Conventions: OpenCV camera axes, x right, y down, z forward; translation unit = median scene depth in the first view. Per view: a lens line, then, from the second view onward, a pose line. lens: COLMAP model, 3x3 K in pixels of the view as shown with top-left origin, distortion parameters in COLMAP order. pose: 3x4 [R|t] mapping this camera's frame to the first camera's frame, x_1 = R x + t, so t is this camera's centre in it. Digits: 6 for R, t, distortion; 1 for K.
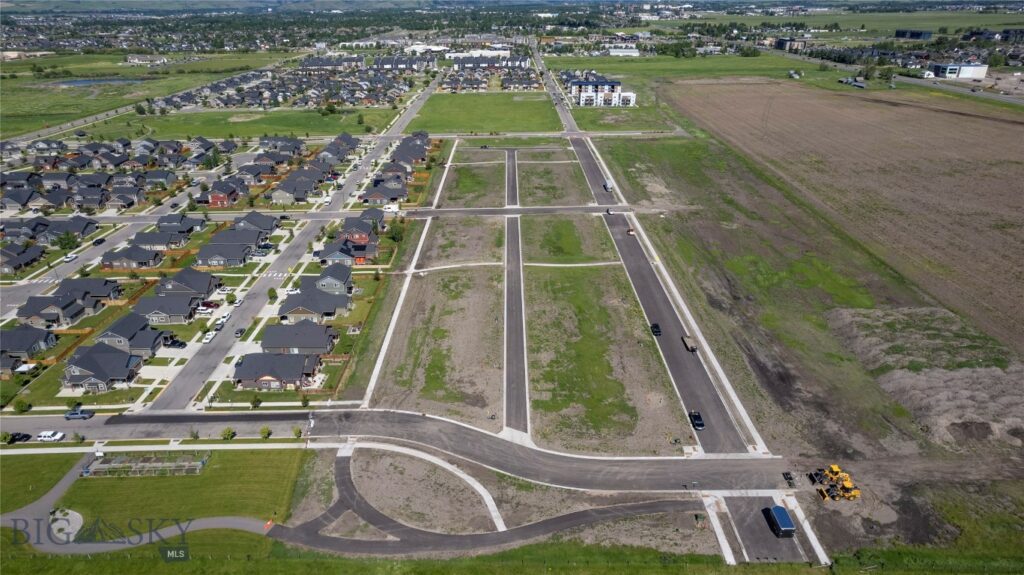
lens RADIAL K [[652.9, 0, 512.3], [0, 652.9, 286.4], [0, 0, 1]] dist [-0.073810, 0.080892]
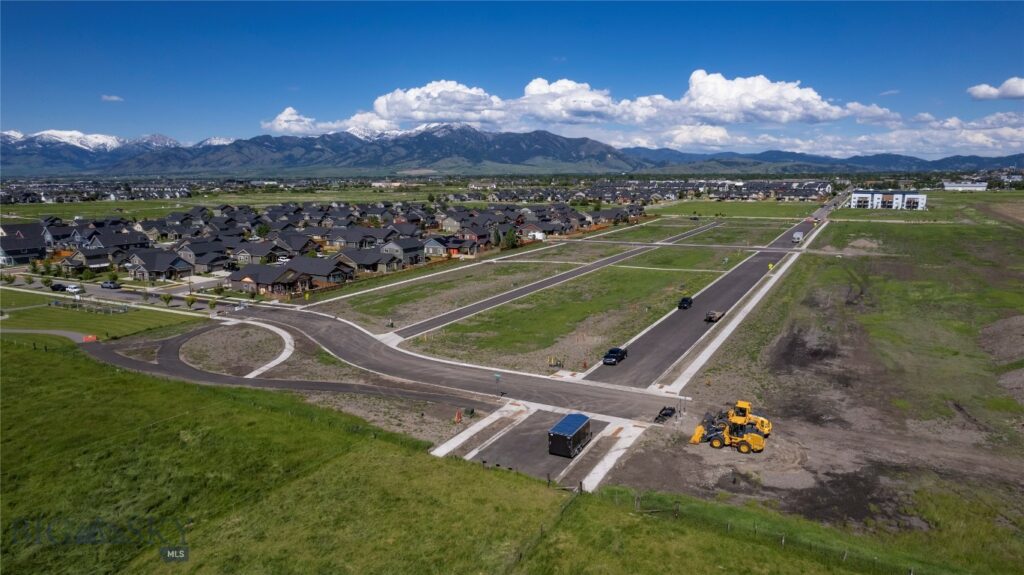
lens RADIAL K [[652.9, 0, 512.6], [0, 652.9, 290.5], [0, 0, 1]] dist [-0.073810, 0.080892]
pose [[0.873048, 0.087450, -0.479729, 0.531940], [-0.197555, 0.962867, -0.184006, 0.298885], [0.445824, 0.255419, 0.857906, 0.371268]]
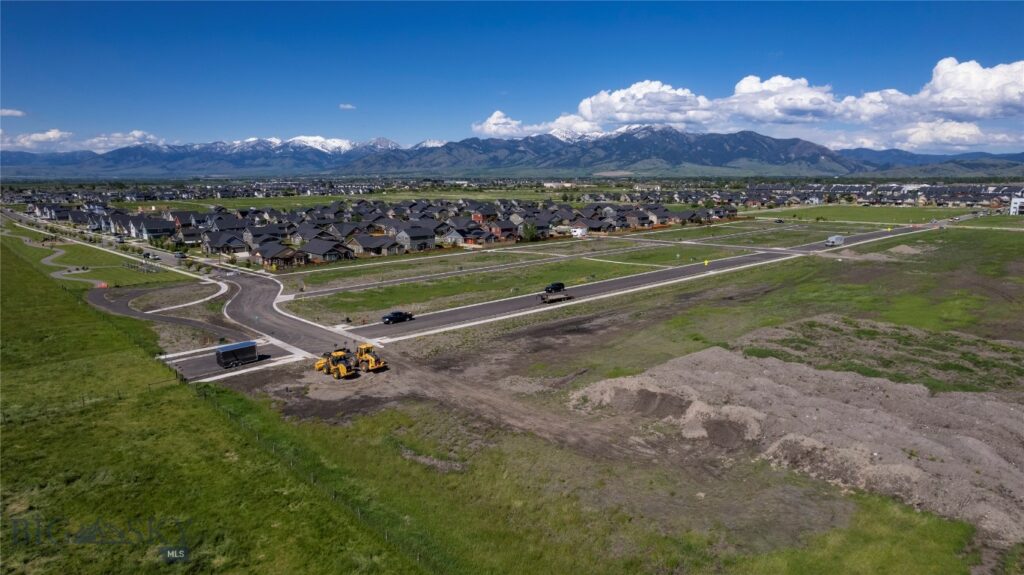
lens RADIAL K [[652.9, 0, 511.6], [0, 652.9, 288.7], [0, 0, 1]] dist [-0.073810, 0.080892]
pose [[0.687642, 0.128750, -0.714543, 1.011044], [-0.296667, 0.948071, -0.114670, 0.233092], [0.662674, 0.290834, 0.690129, 0.537309]]
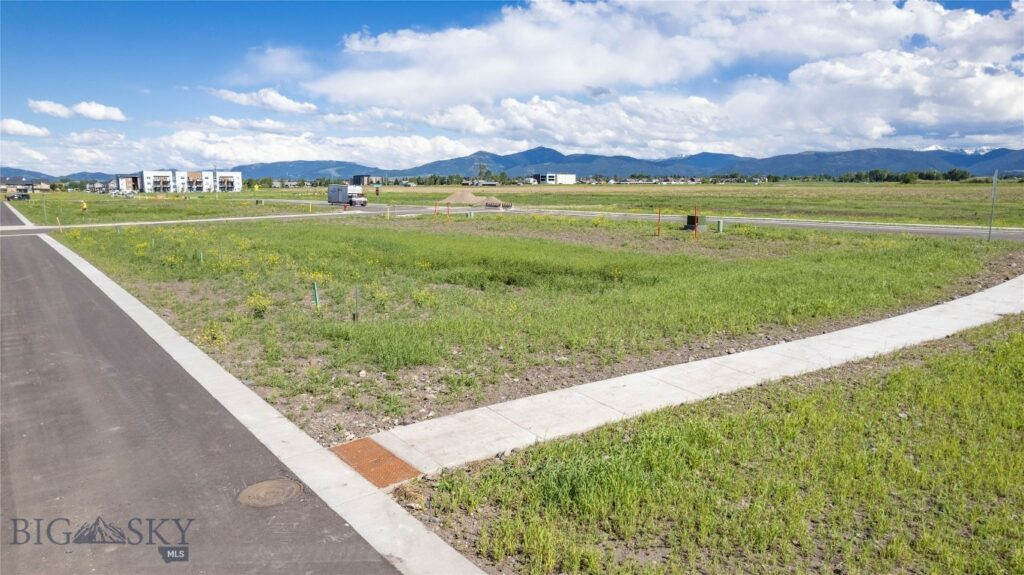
lens RADIAL K [[652.9, 0, 506.0], [0, 652.9, 300.9], [0, 0, 1]] dist [-0.073810, 0.080892]
pose [[0.783132, -0.104809, 0.612960, -0.014367], [0.253083, 0.954088, -0.160206, -0.063301], [-0.568026, 0.280592, 0.773702, 1.643620]]
